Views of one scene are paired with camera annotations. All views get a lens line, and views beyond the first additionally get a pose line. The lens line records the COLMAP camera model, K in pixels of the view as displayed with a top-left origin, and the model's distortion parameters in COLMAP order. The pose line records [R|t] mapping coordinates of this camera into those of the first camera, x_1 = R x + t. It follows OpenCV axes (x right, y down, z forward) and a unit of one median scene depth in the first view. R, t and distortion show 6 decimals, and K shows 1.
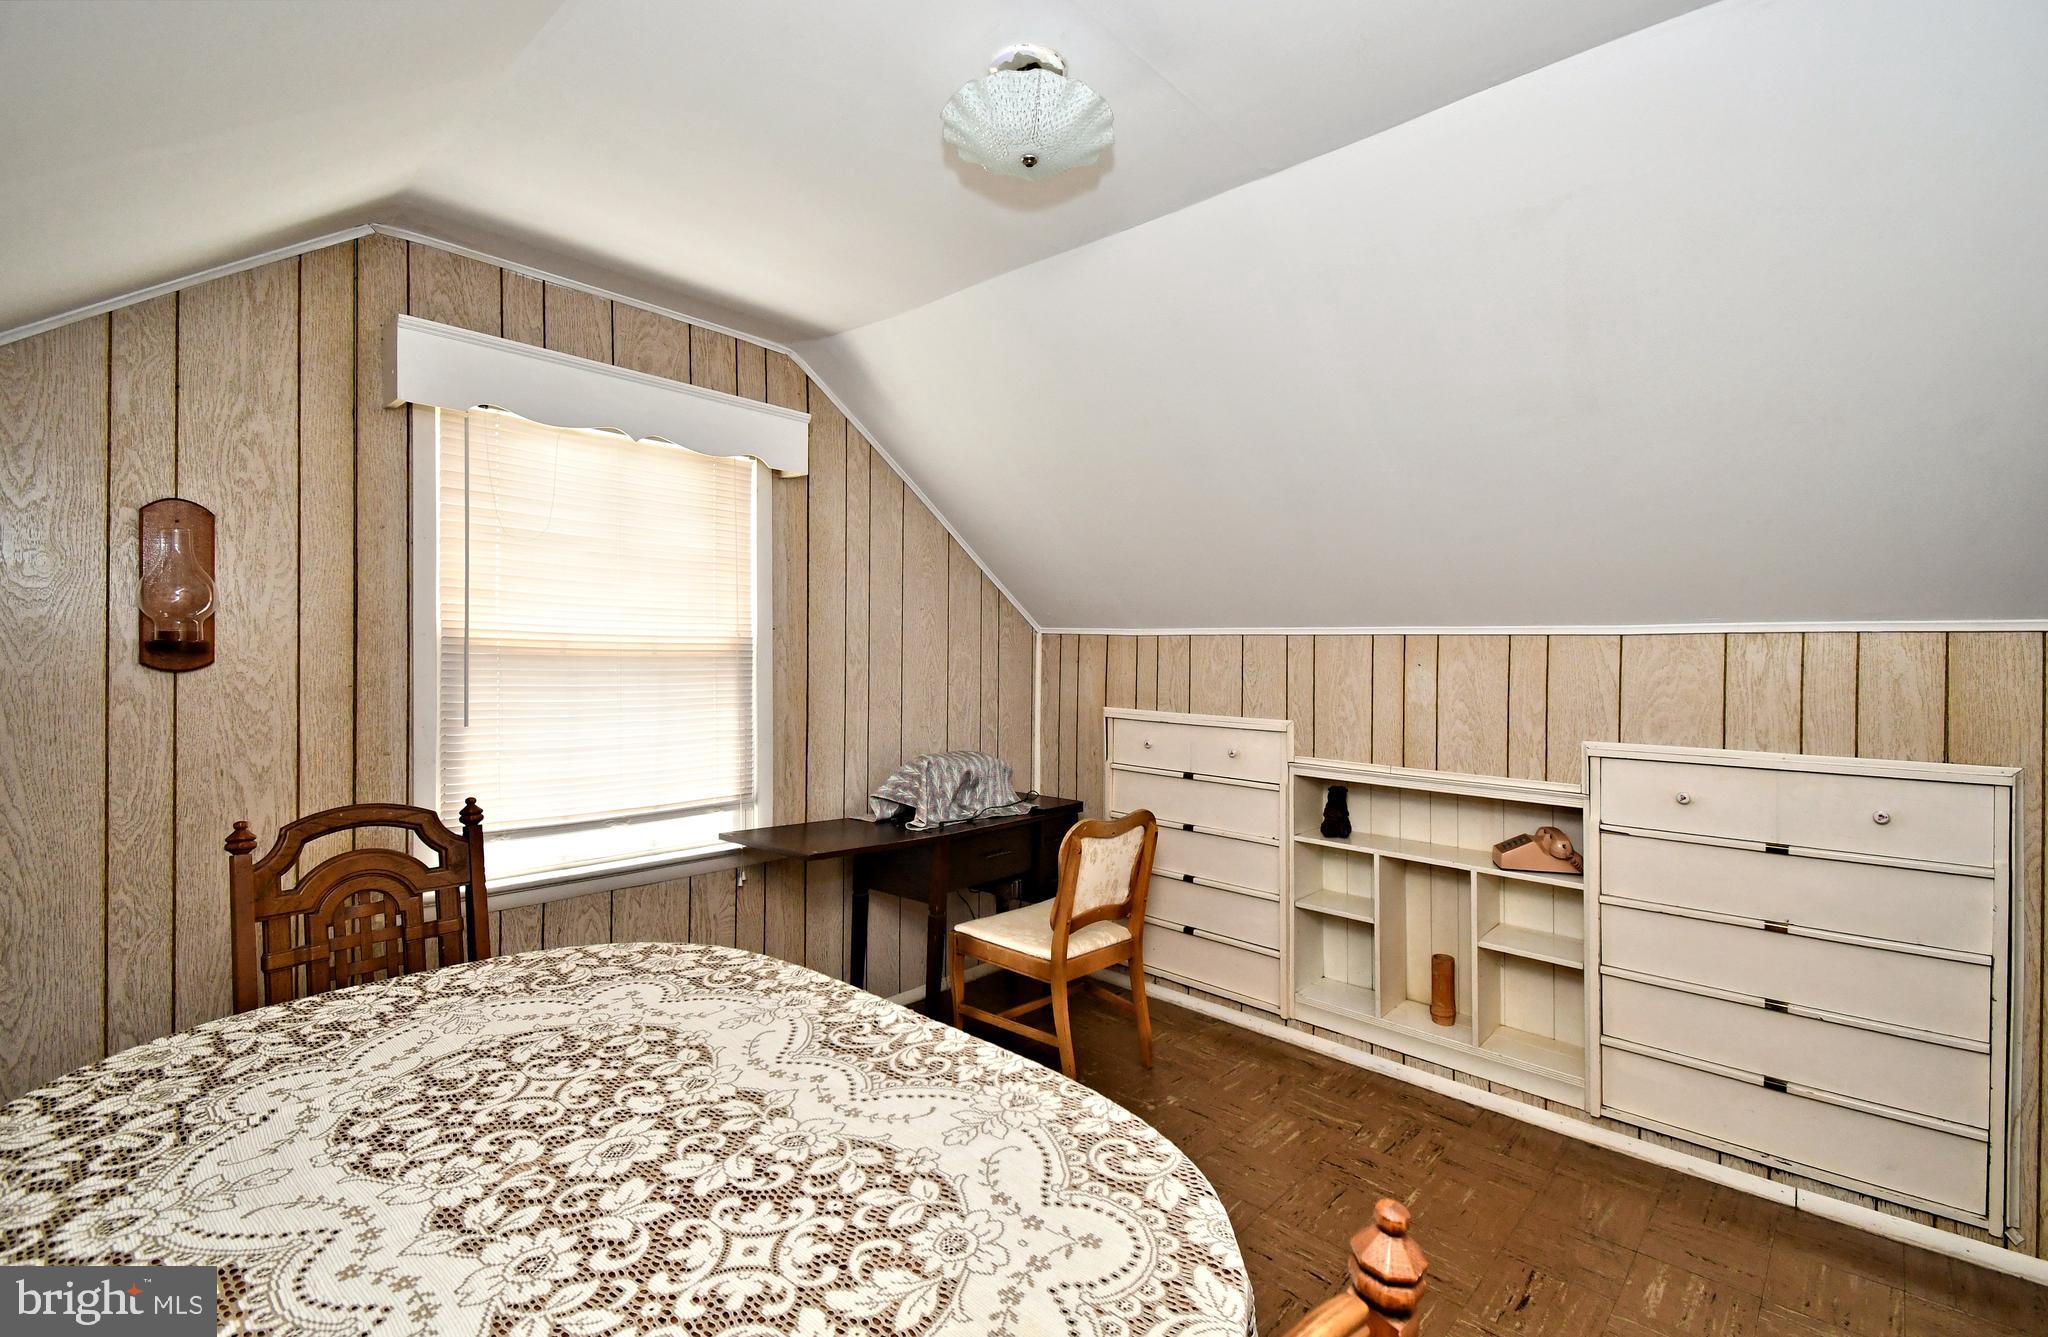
lens RADIAL K [[879.6, 0, 1024.0], [0, 879.6, 668.5], [0, 0, 1]] dist [0.027068, -0.000462]
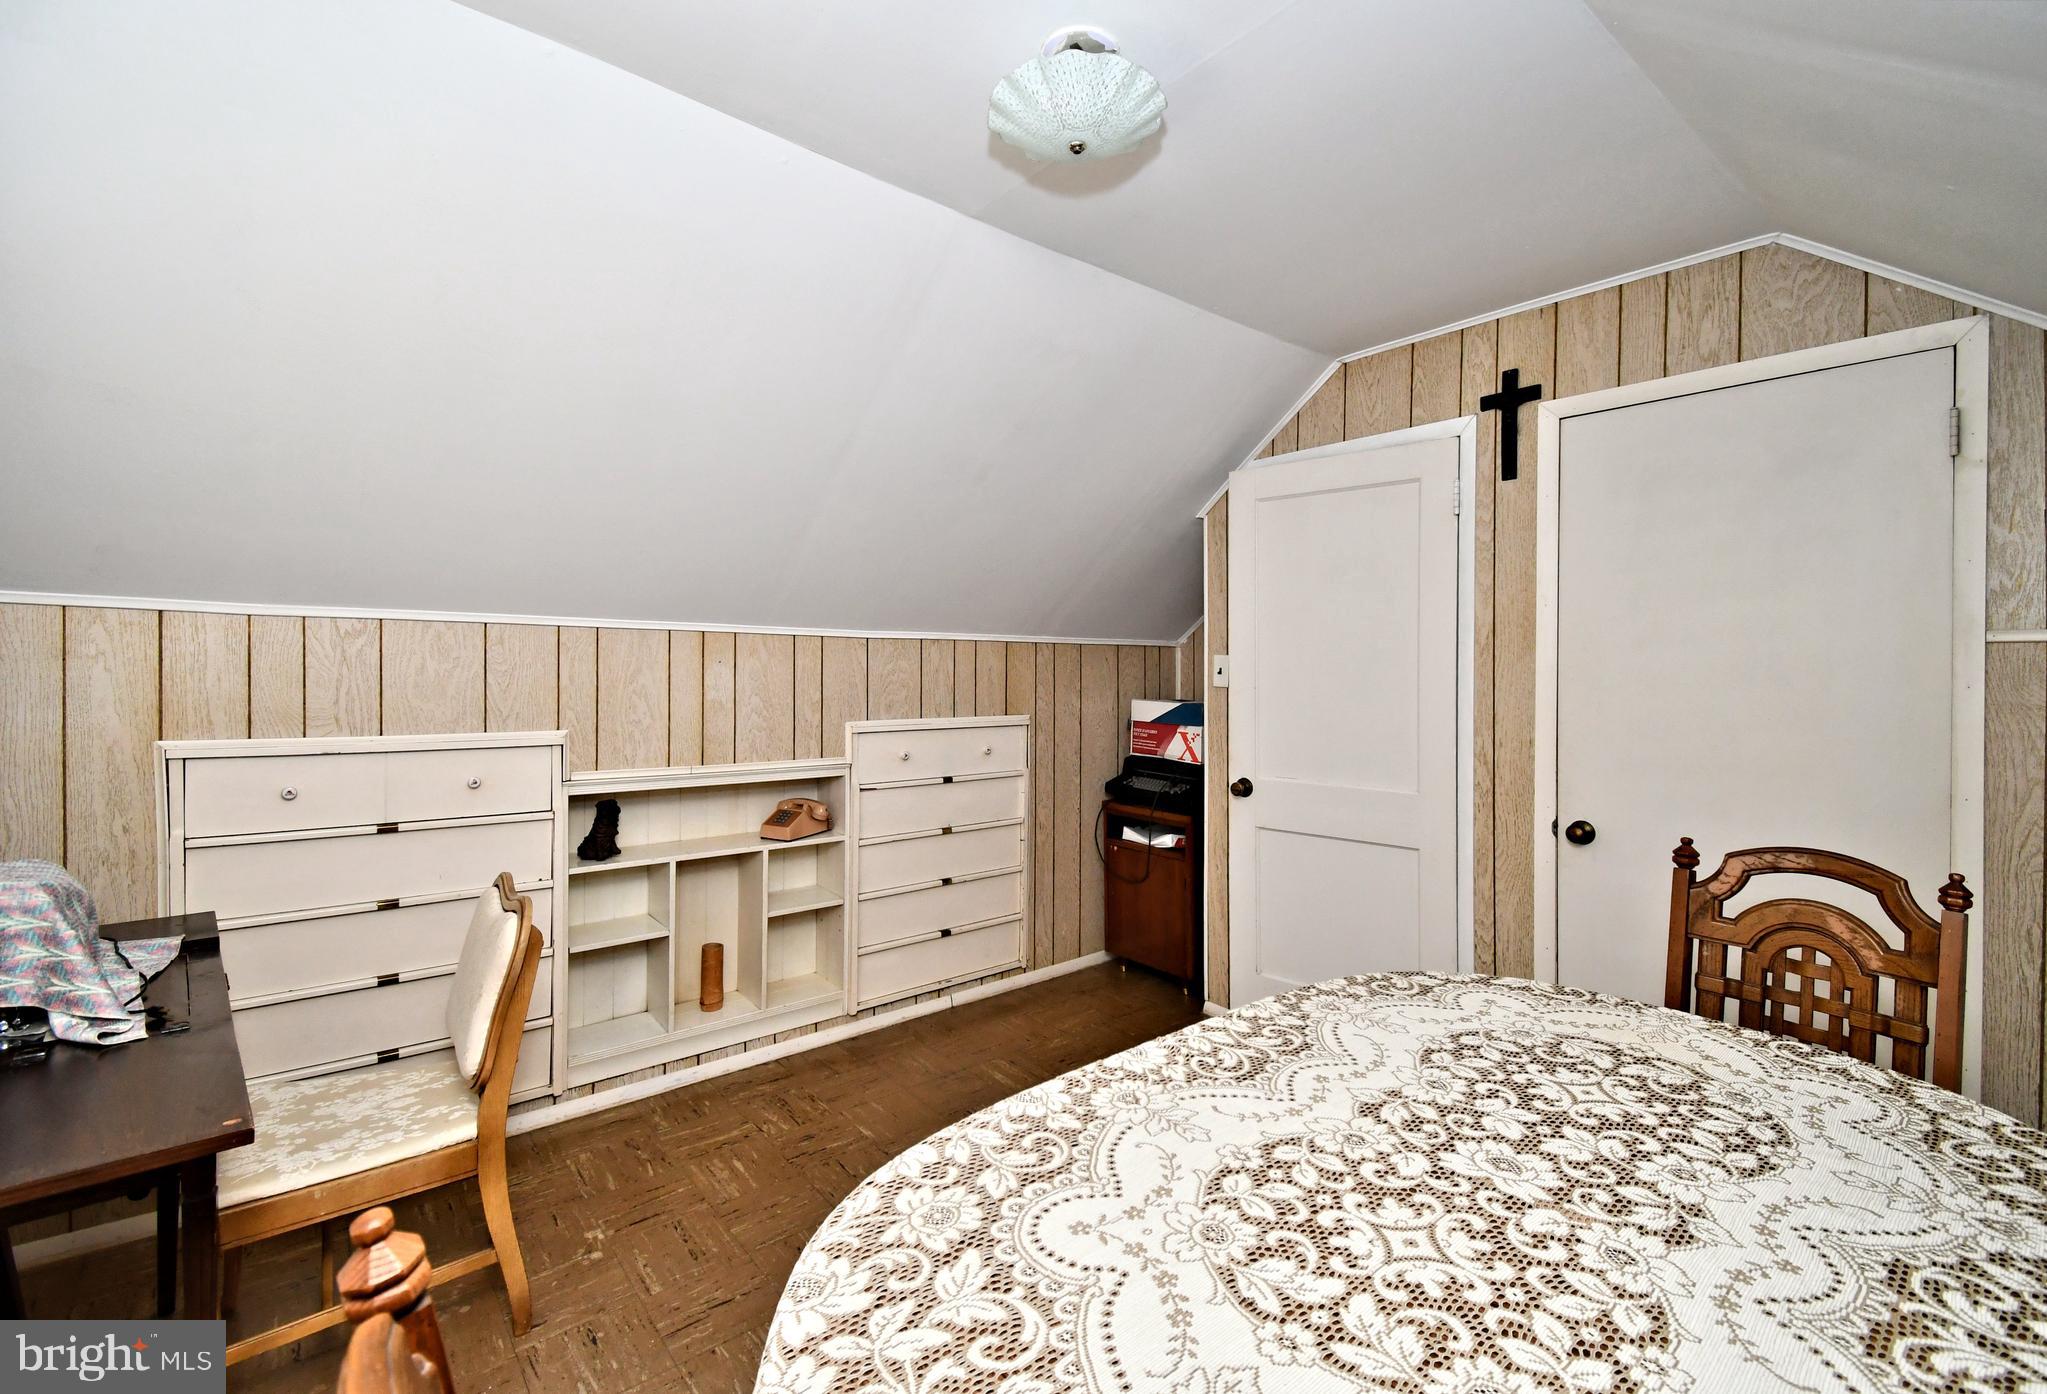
lens RADIAL K [[936.7, 0, 1028.5], [0, 936.7, 667.9], [0, 0, 1]] dist [0.033892, -0.004982]
pose [[0.129014, -0.015760, 0.991517, -1.129599], [0.002615, 0.999876, 0.015553, -0.025363], [-0.991639, 0.000586, 0.129039, 0.998567]]
